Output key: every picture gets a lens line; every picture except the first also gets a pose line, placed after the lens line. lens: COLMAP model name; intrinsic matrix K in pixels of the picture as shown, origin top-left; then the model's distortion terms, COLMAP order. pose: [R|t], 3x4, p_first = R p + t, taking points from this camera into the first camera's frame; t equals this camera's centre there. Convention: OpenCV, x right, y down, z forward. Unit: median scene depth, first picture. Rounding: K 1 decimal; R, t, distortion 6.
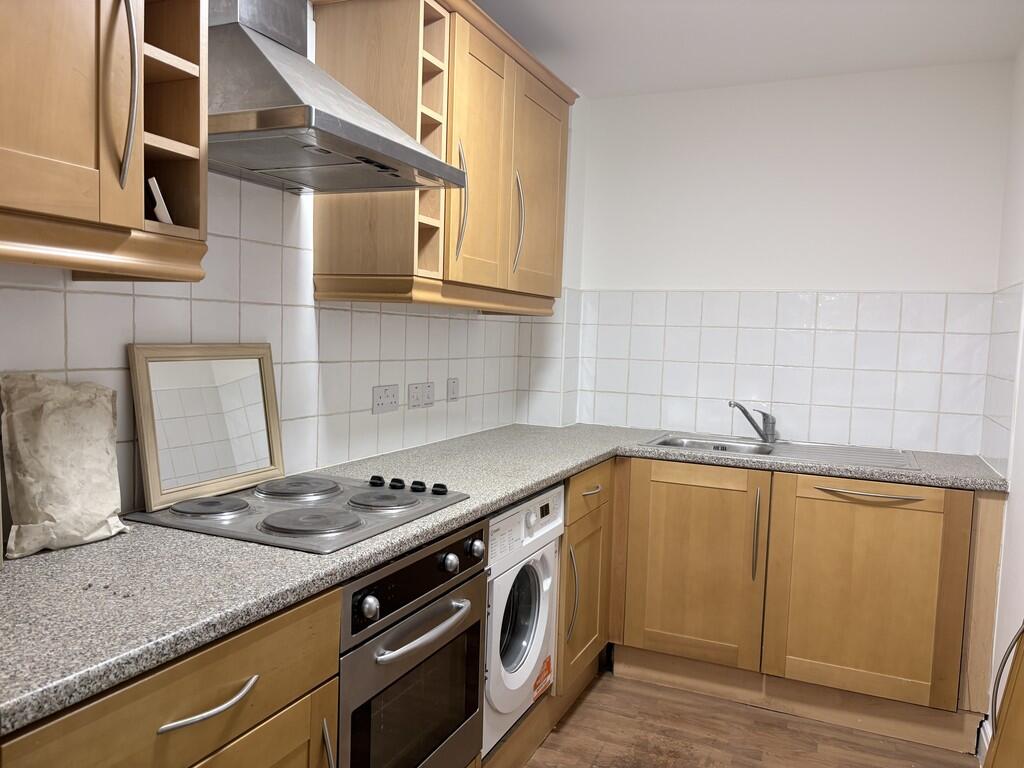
lens RADIAL K [[779.2, 0, 510.1], [0, 779.2, 385.8], [0, 0, 1]] dist [0.036302, -0.043609]
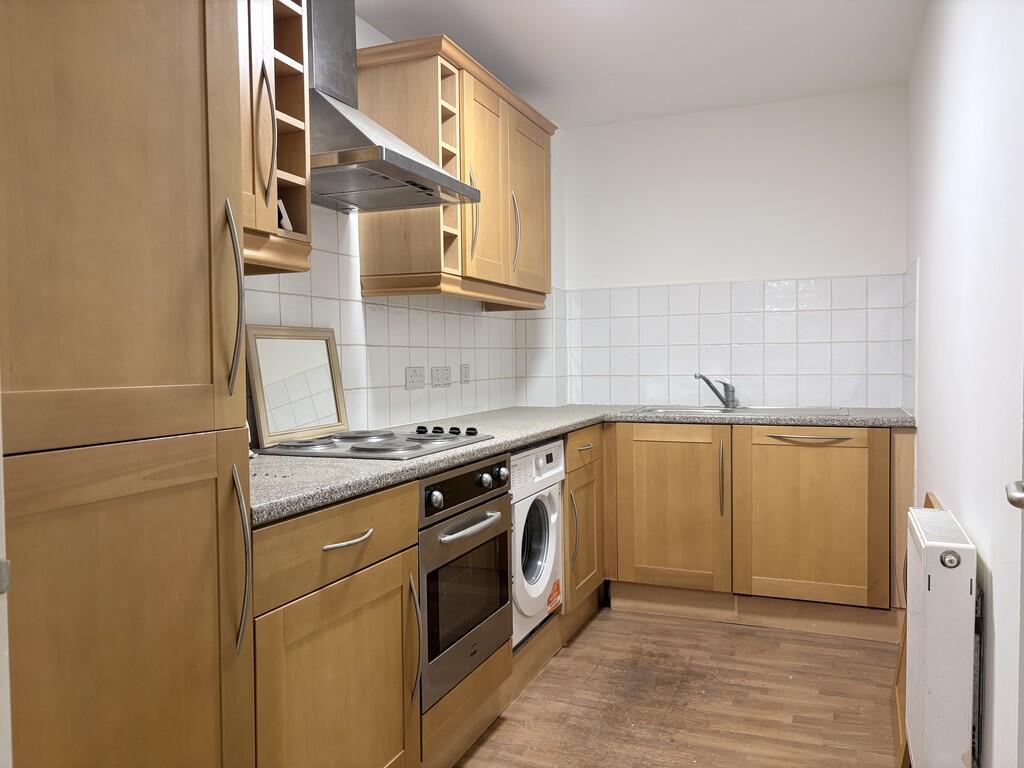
lens RADIAL K [[779.2, 0, 513.8], [0, 779.2, 381.3], [0, 0, 1]] dist [0.036302, -0.043609]
pose [[0.998438, -0.047461, 0.029474, -0.041456], [0.048491, 0.998199, -0.035307, 0.074920], [-0.027746, 0.036681, 0.998942, -0.235829]]
